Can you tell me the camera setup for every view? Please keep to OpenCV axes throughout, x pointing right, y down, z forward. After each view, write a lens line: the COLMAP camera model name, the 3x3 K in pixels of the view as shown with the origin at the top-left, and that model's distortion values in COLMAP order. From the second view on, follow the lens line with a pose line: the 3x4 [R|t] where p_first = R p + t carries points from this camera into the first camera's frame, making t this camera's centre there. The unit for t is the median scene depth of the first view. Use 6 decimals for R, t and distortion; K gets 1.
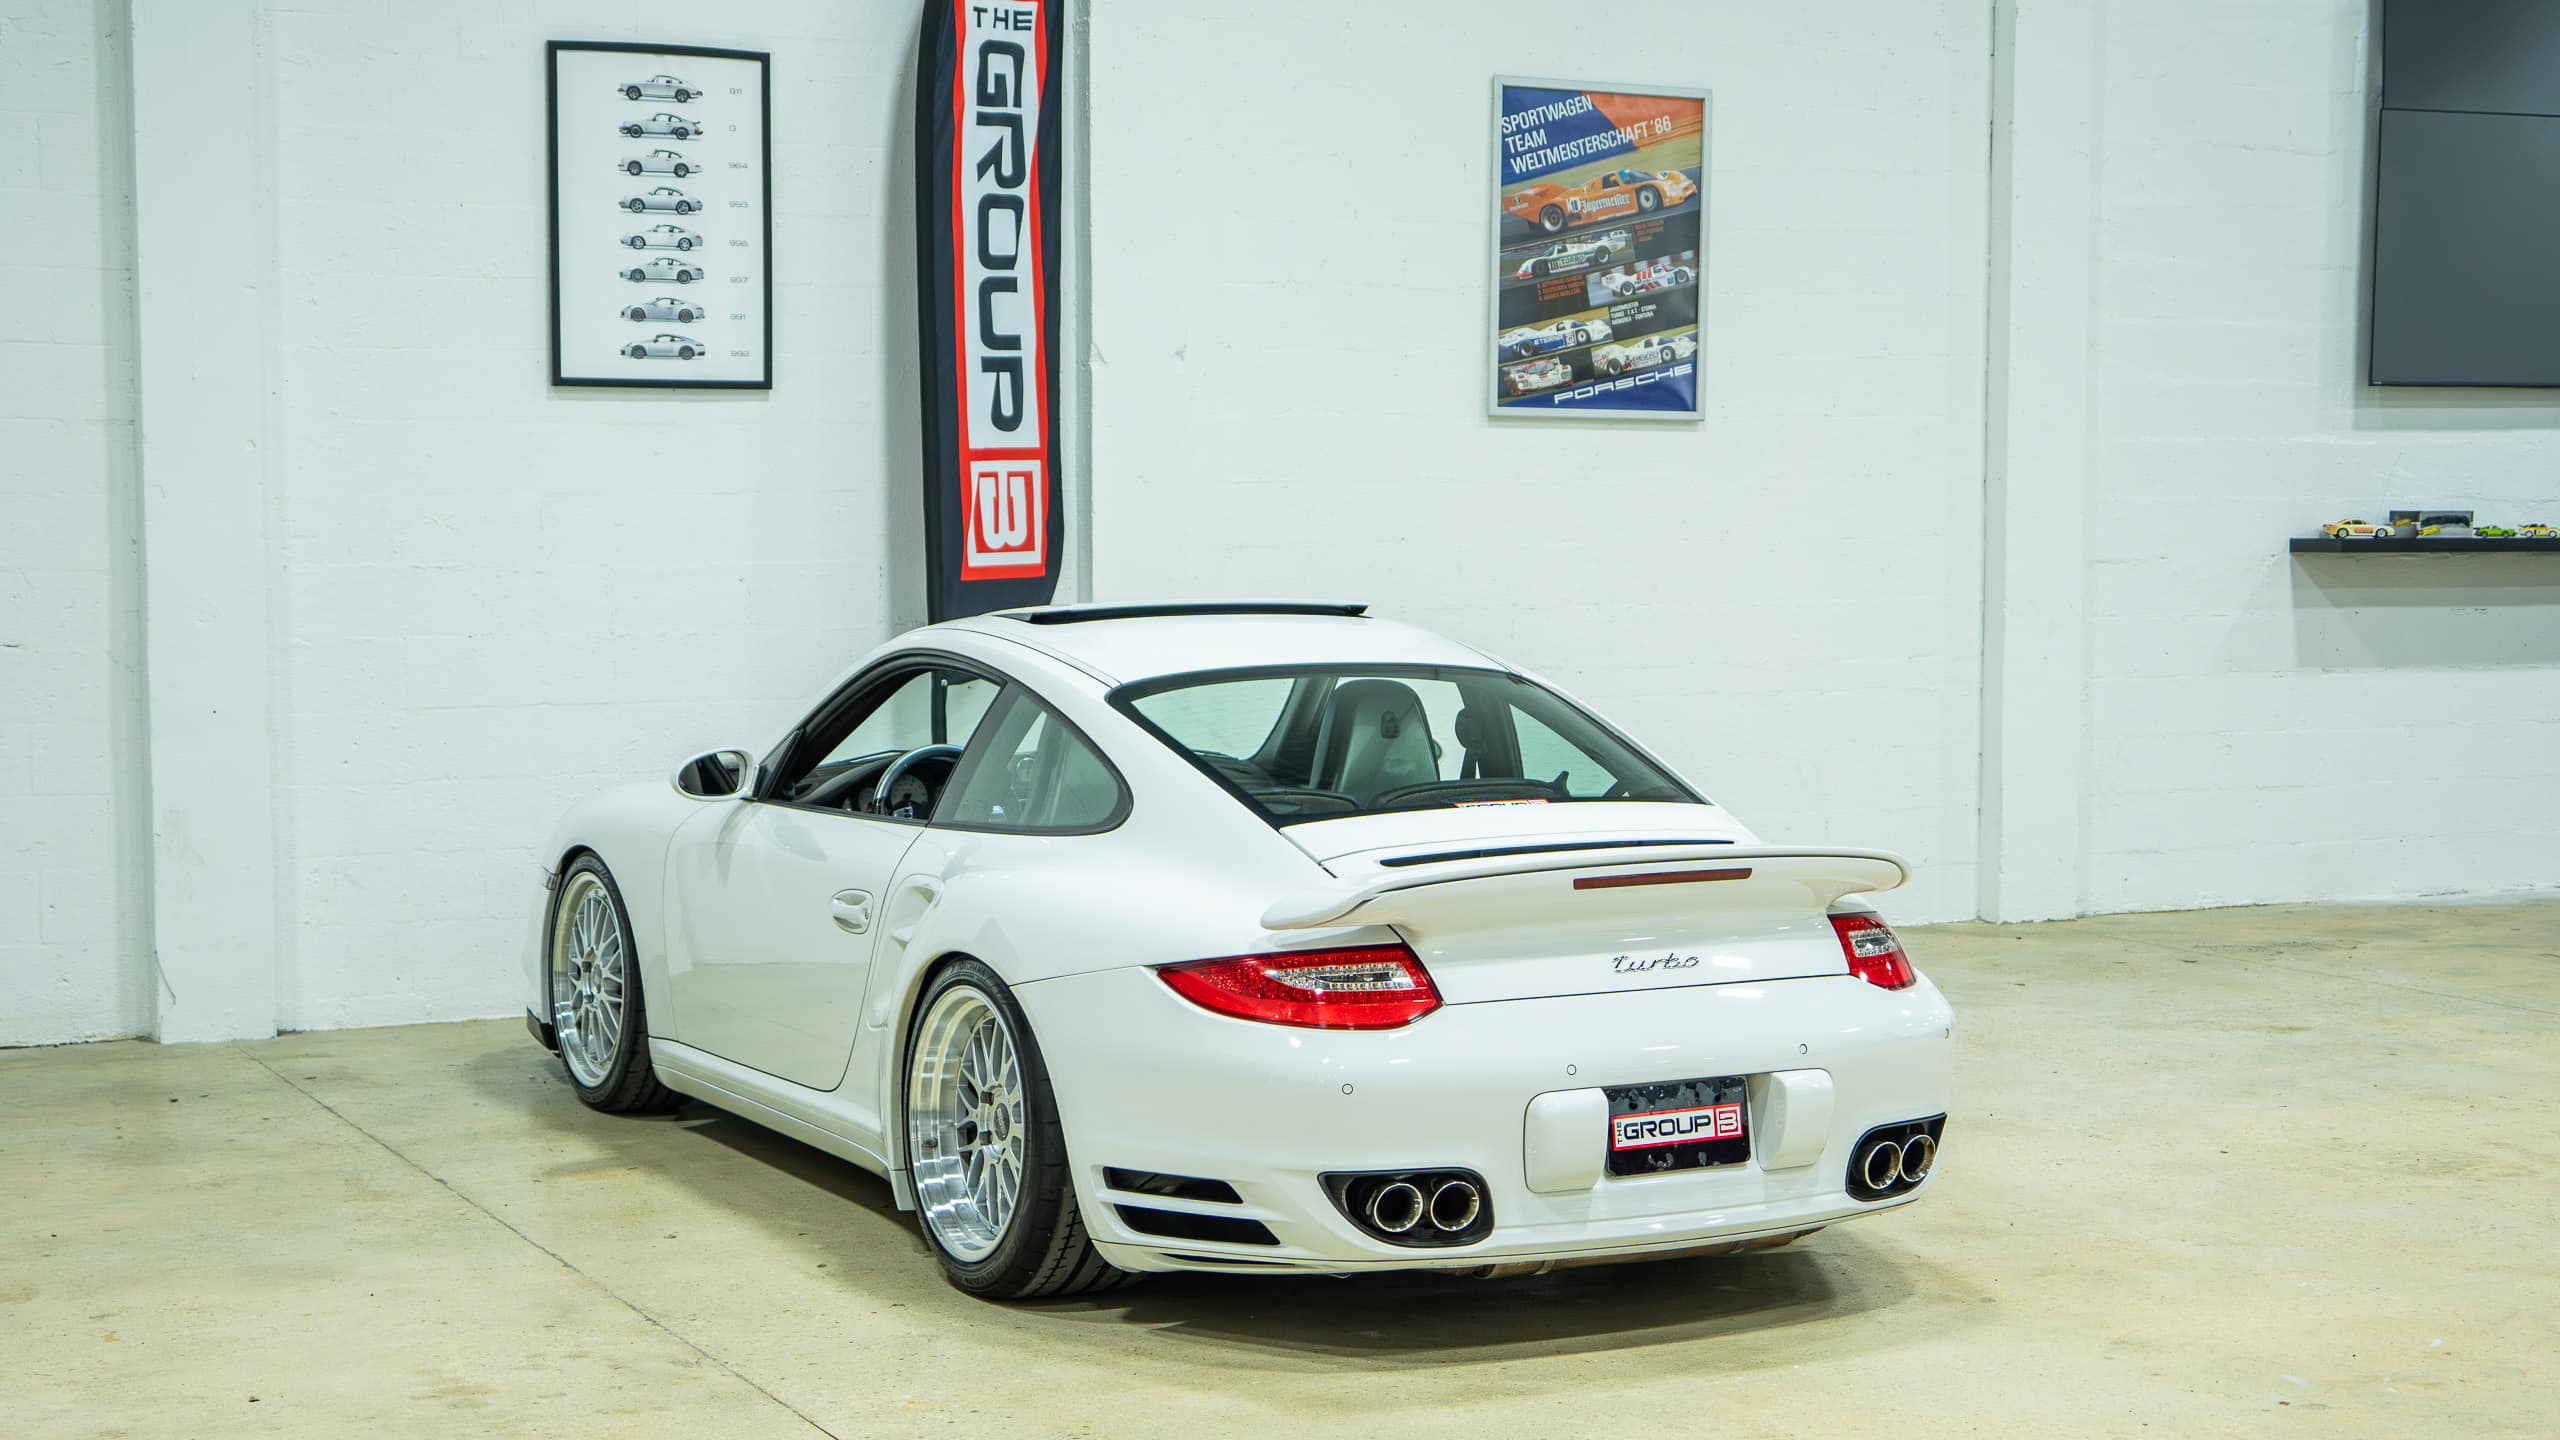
lens RADIAL K [[3999.2, 0, 1274.5], [0, 3999.2, 873.3], [0, 0, 1]] dist [0.038688, 0.001998]
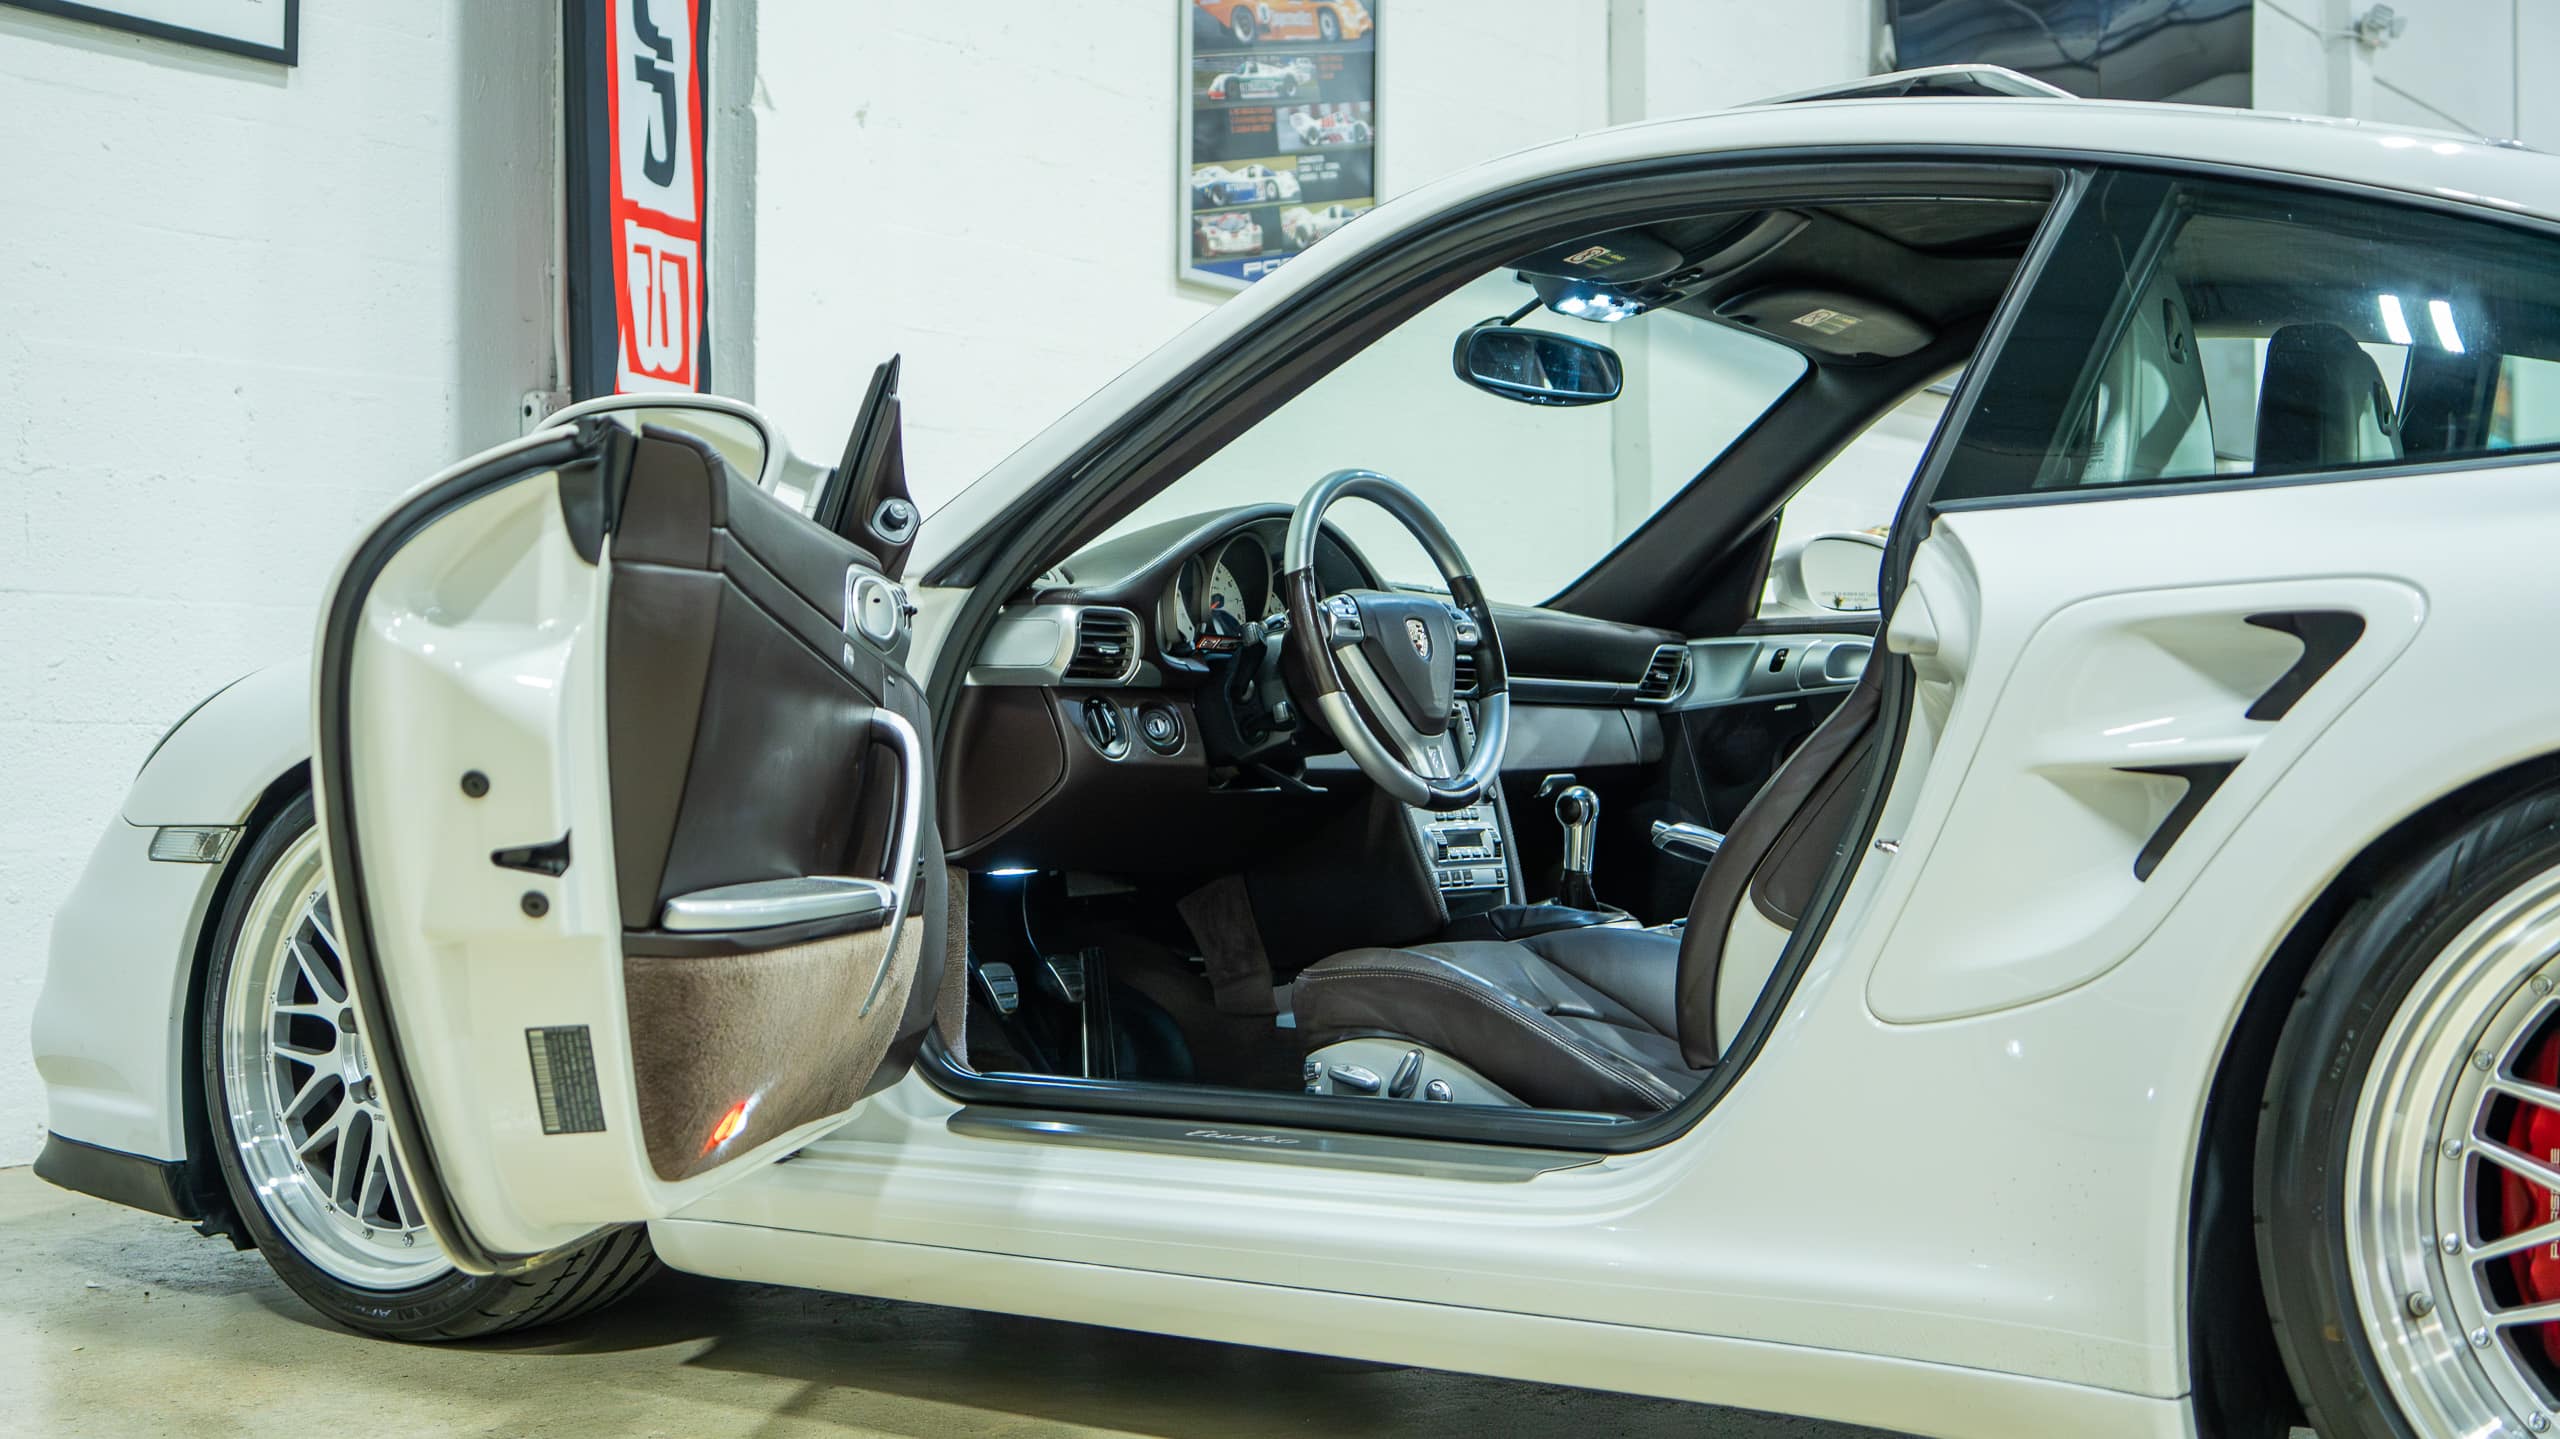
lens RADIAL K [[3133.2, 0, 1280.0], [0, 3133.2, 719.5], [0, 0, 1]] dist [-0.033902, -0.012401]
pose [[0.890123, 0.005648, 0.455685, -0.200591], [0.048018, 0.993194, -0.106108, 0.026384], [-0.453183, 0.116331, 0.883794, 0.544388]]
